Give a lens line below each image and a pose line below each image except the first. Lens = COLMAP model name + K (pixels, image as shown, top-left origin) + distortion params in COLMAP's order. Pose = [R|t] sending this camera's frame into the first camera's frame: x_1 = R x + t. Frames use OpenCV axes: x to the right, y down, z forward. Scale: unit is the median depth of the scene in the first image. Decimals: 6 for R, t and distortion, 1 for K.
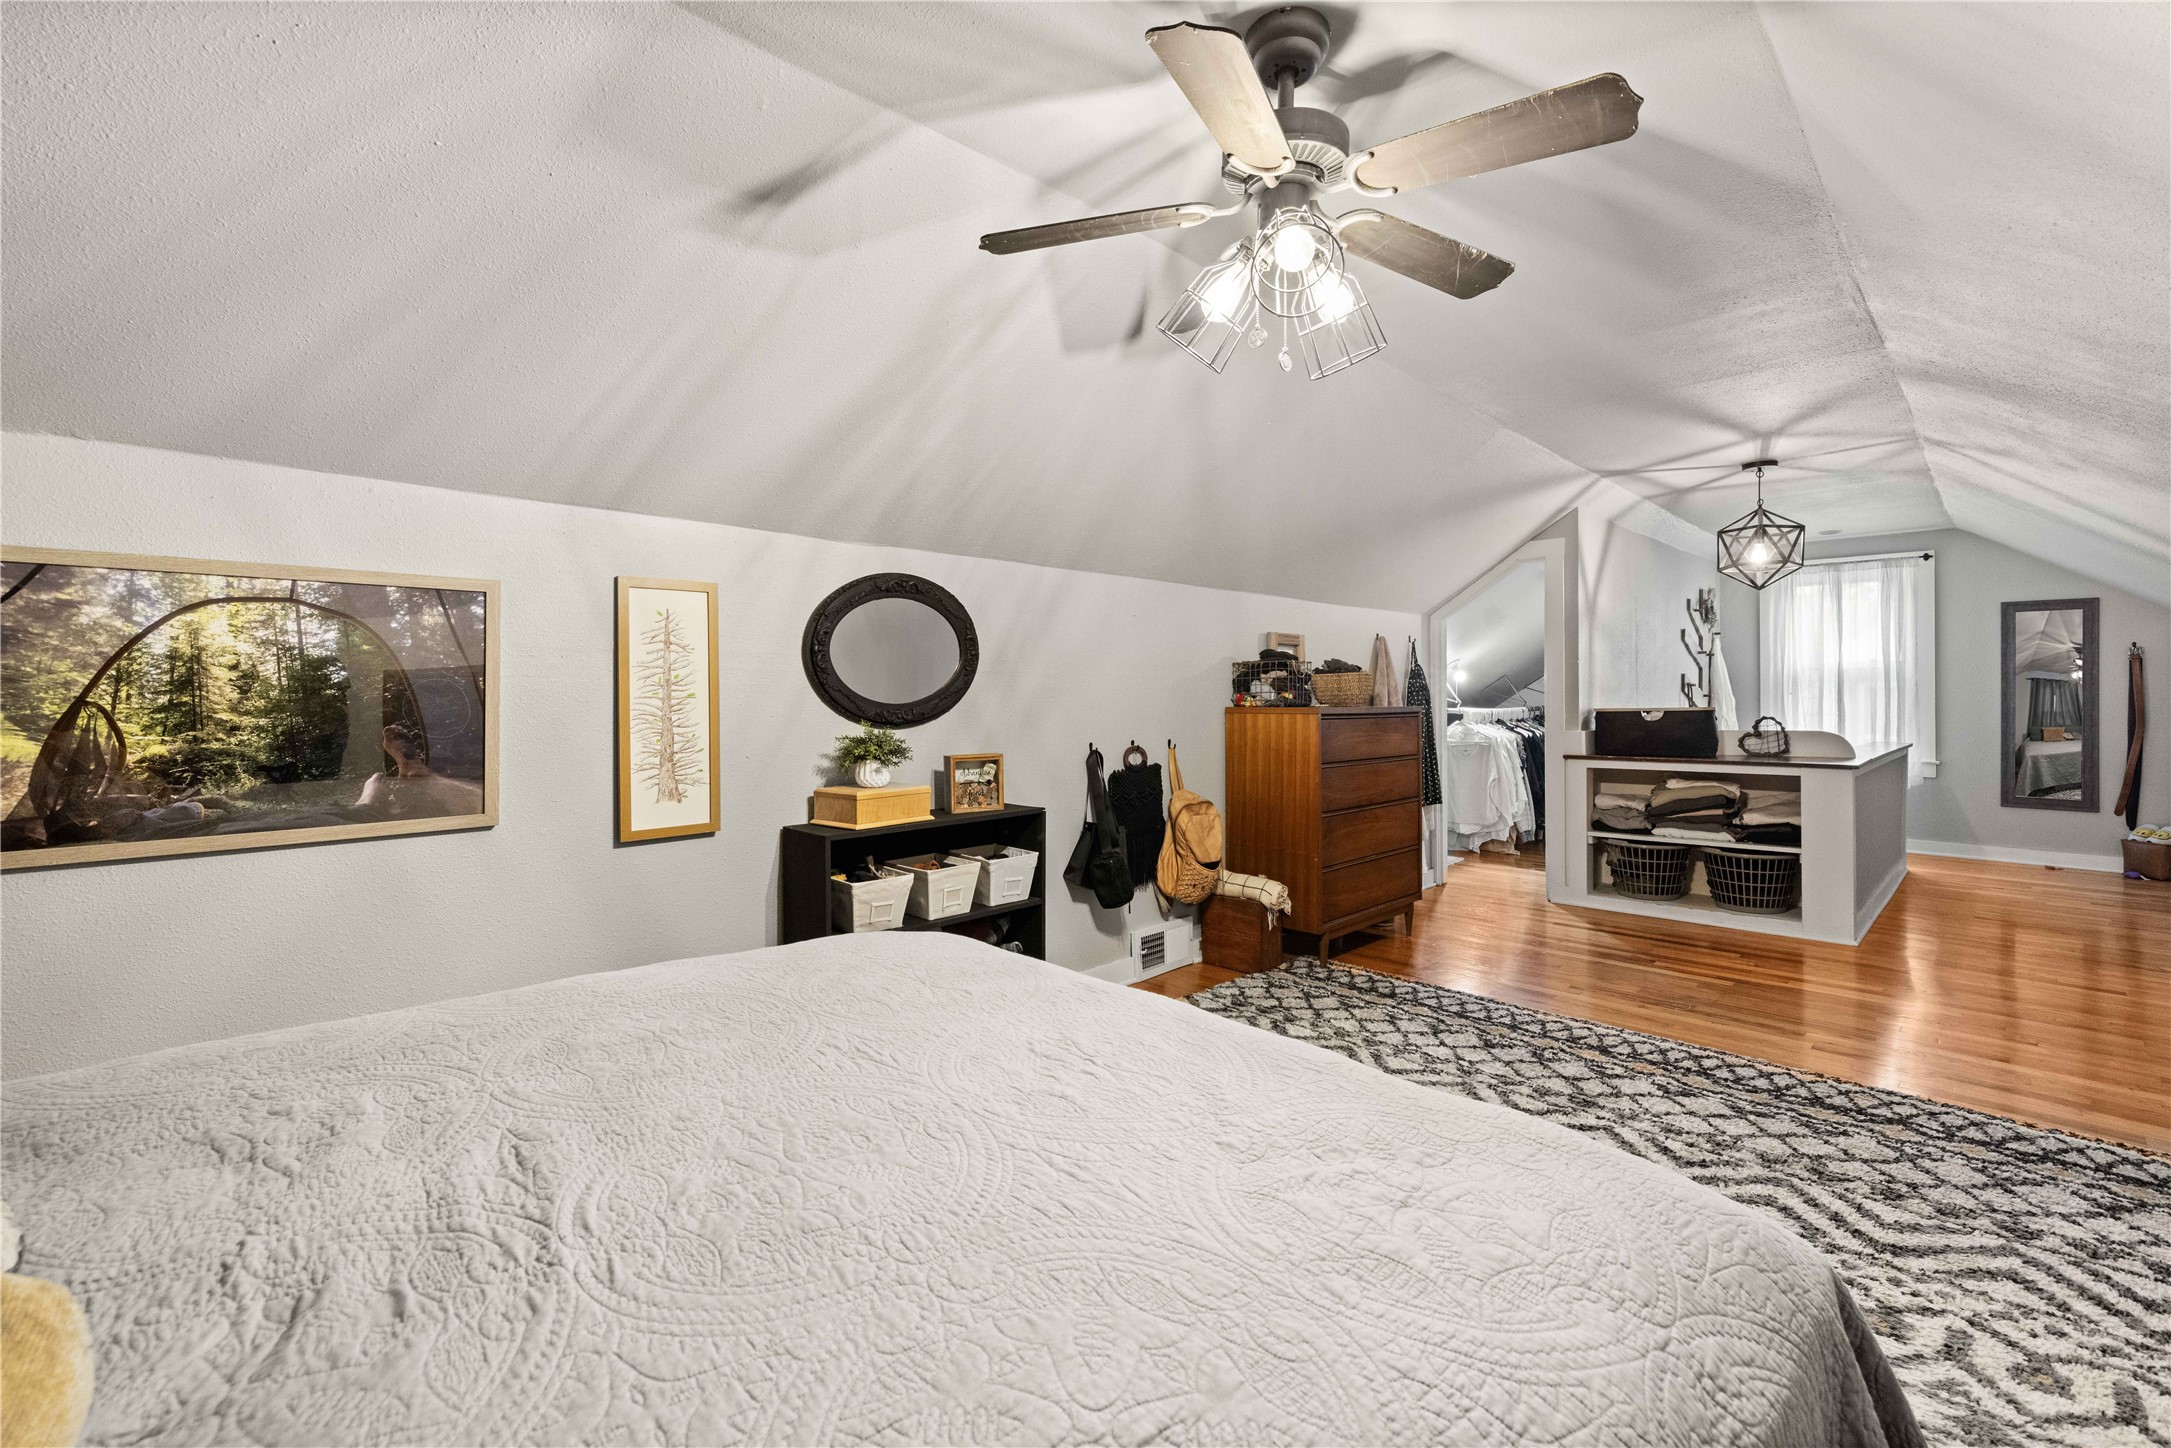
lens RADIAL K [[932.0, 0, 1076.4], [0, 932.0, 689.4], [0, 0, 1]] dist [0.000423, -0.000889]
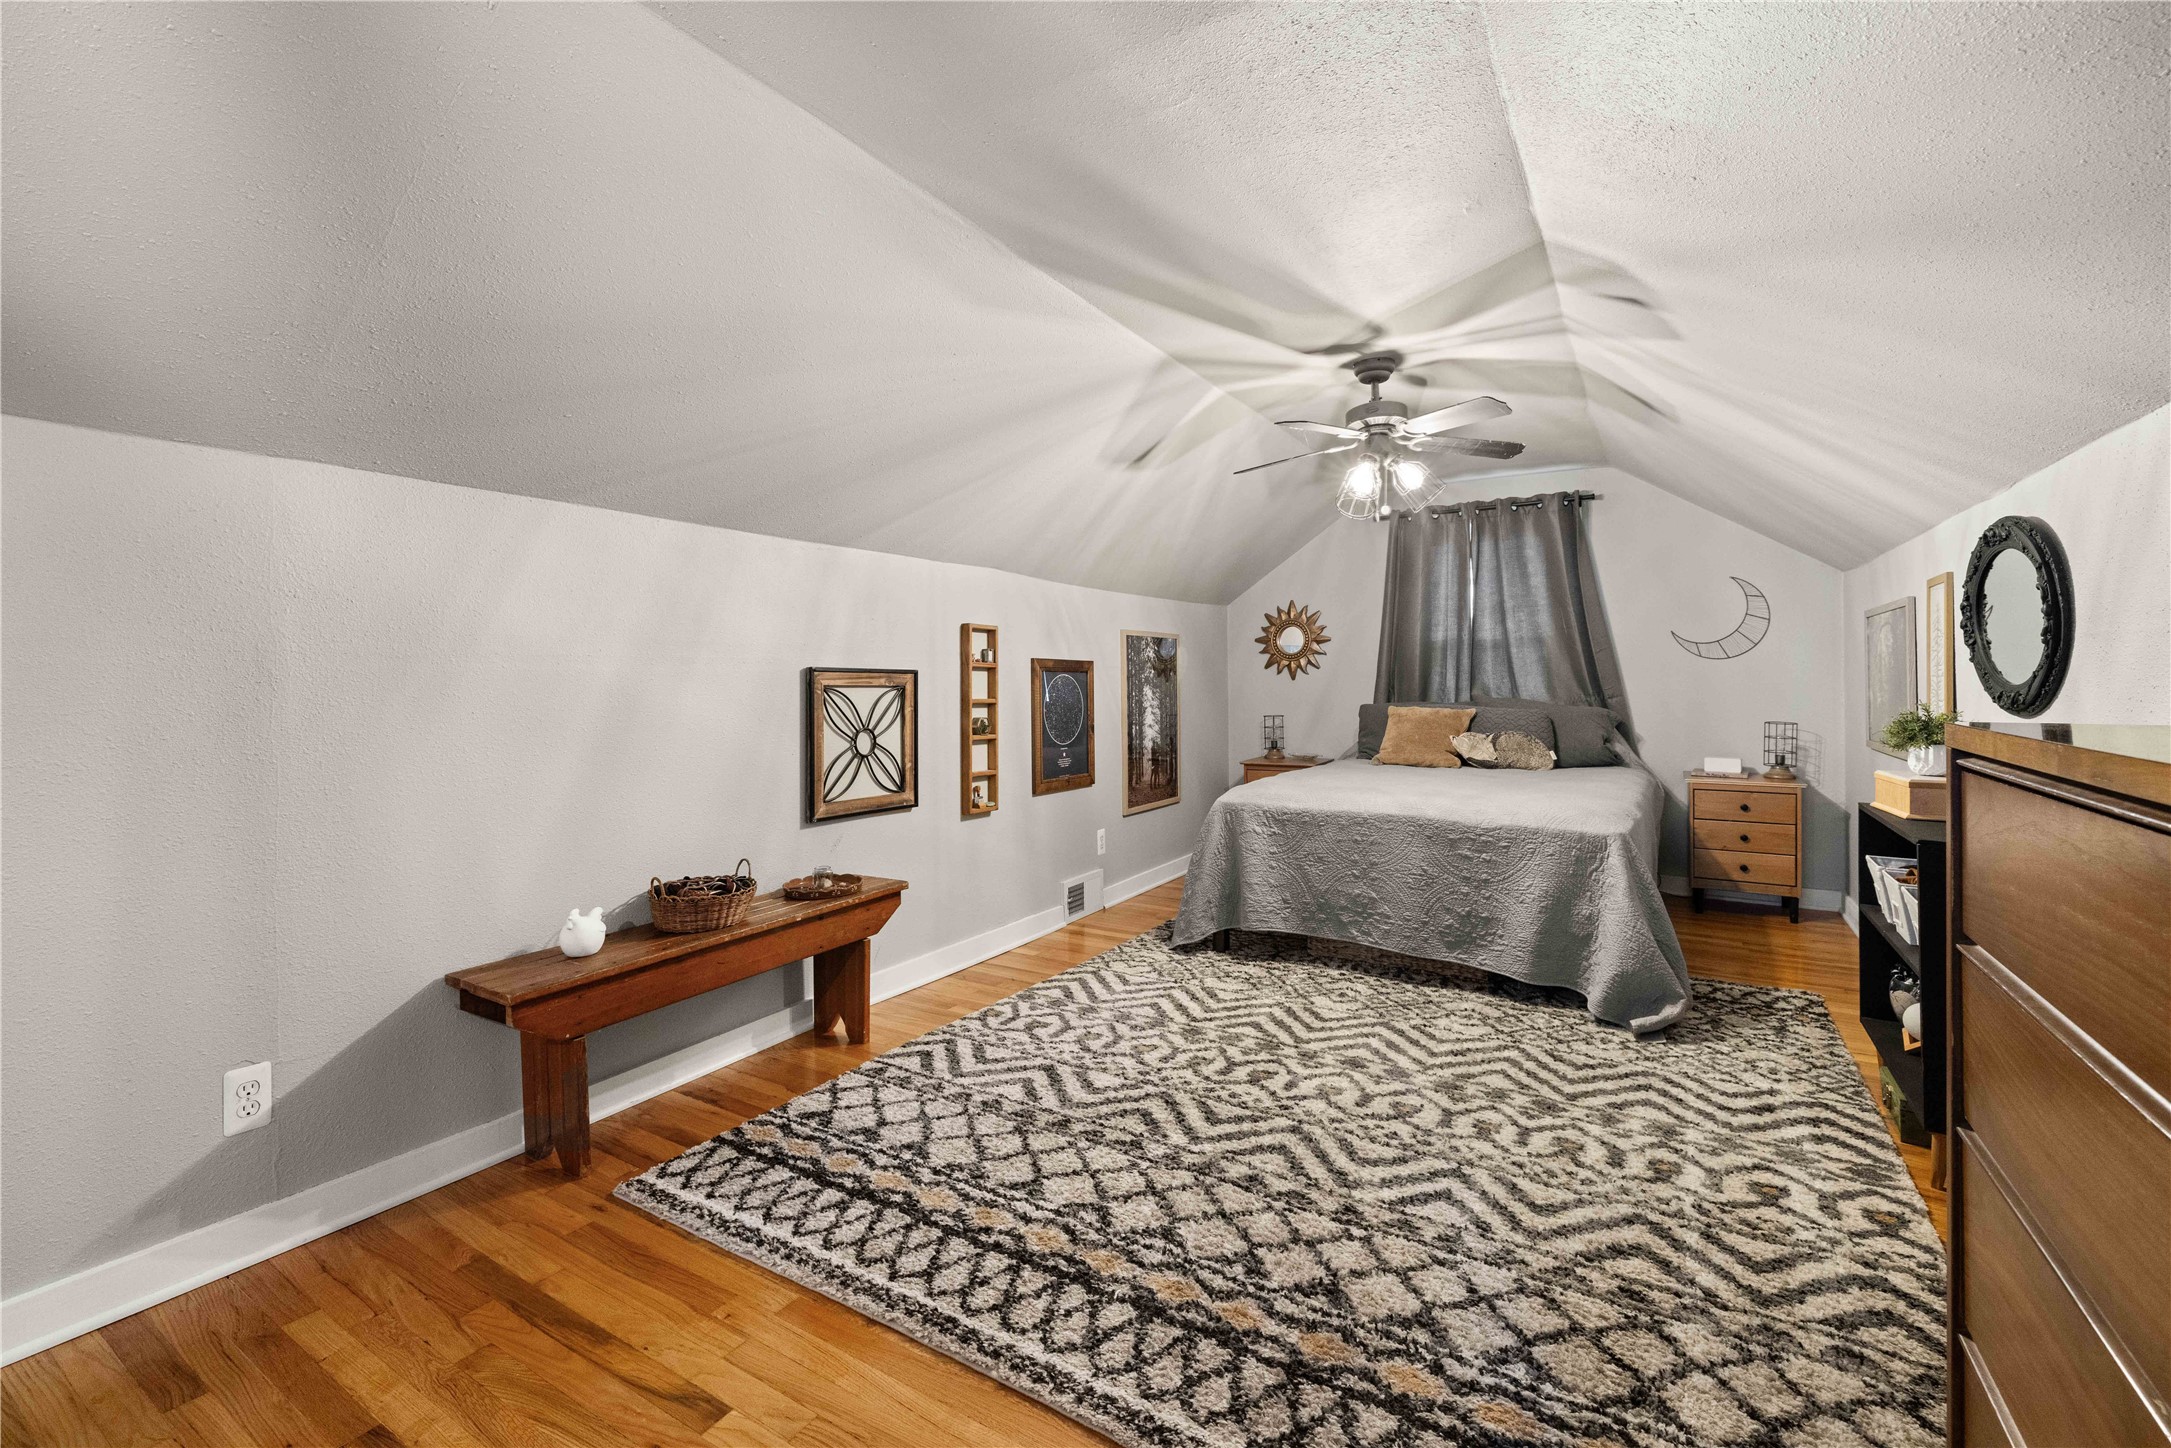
lens RADIAL K [[932.0, 0, 1061.6], [0, 932.0, 686.8], [0, 0, 1]] dist [0.000423, -0.000889]
pose [[-0.976107, 0.011311, -0.216997, 0.864780], [0.011226, 0.999936, 0.001626, 0.007451], [0.217002, -0.000849, -0.976171, 1.817627]]
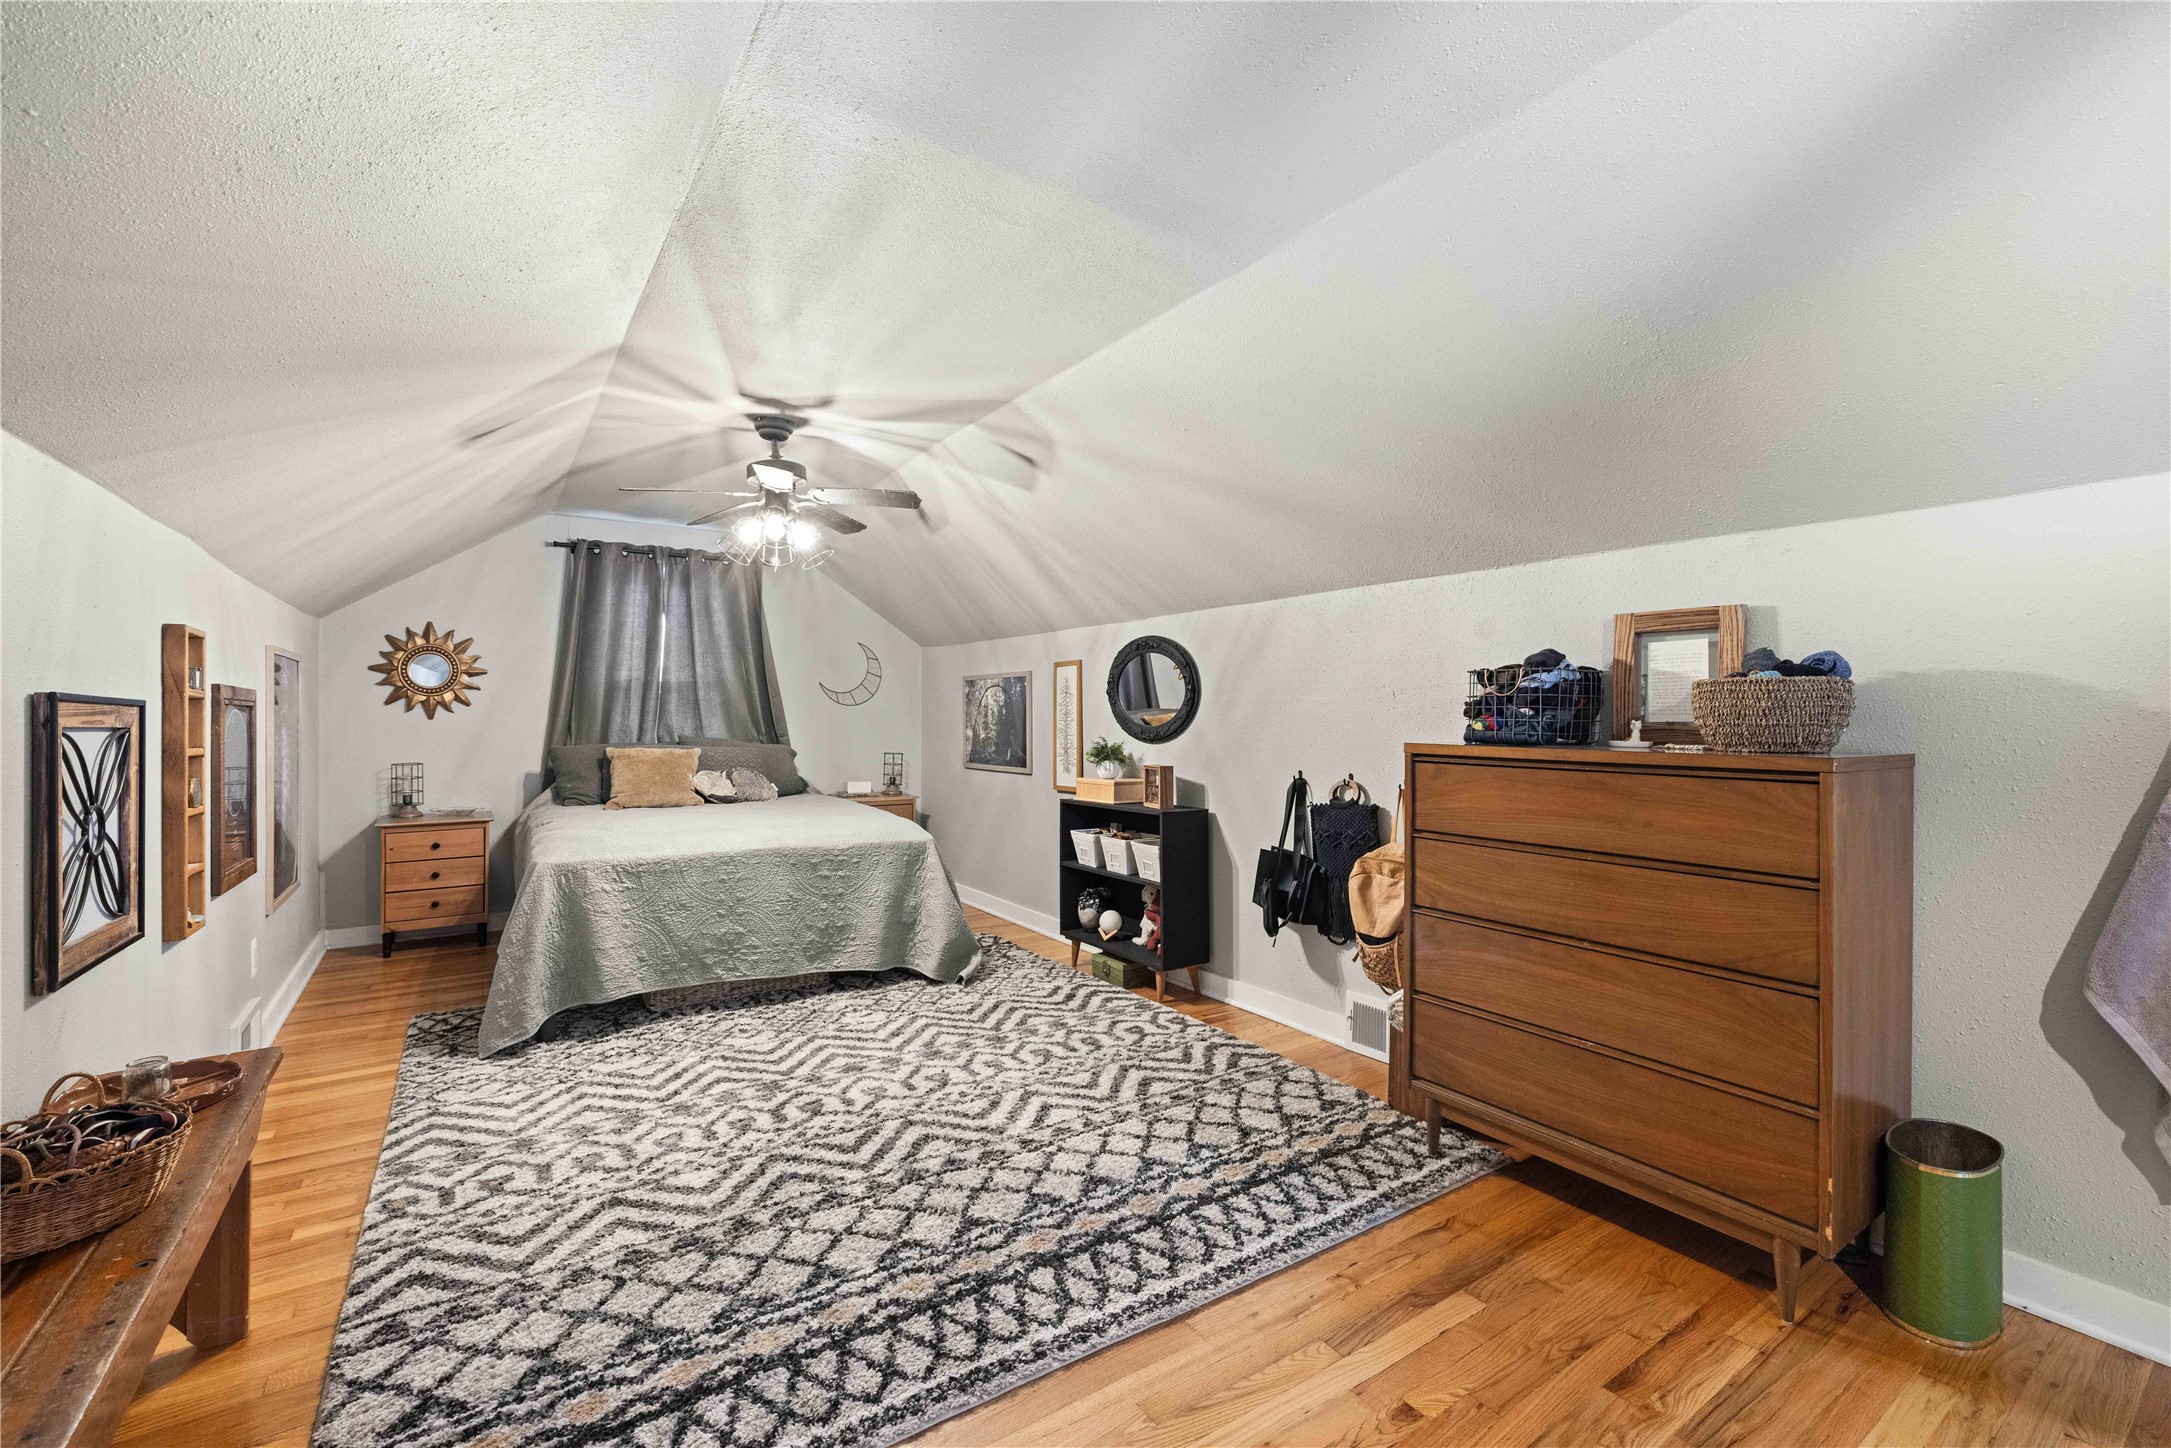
lens RADIAL K [[932.0, 0, 1102.3], [0, 932.0, 719.1], [0, 0, 1]] dist [0.000423, -0.000889]
pose [[-0.182319, 0.004642, -0.983228, 1.422354], [0.004023, 0.999984, 0.003975, -0.001704], [0.983231, -0.003231, -0.182335, 1.364928]]
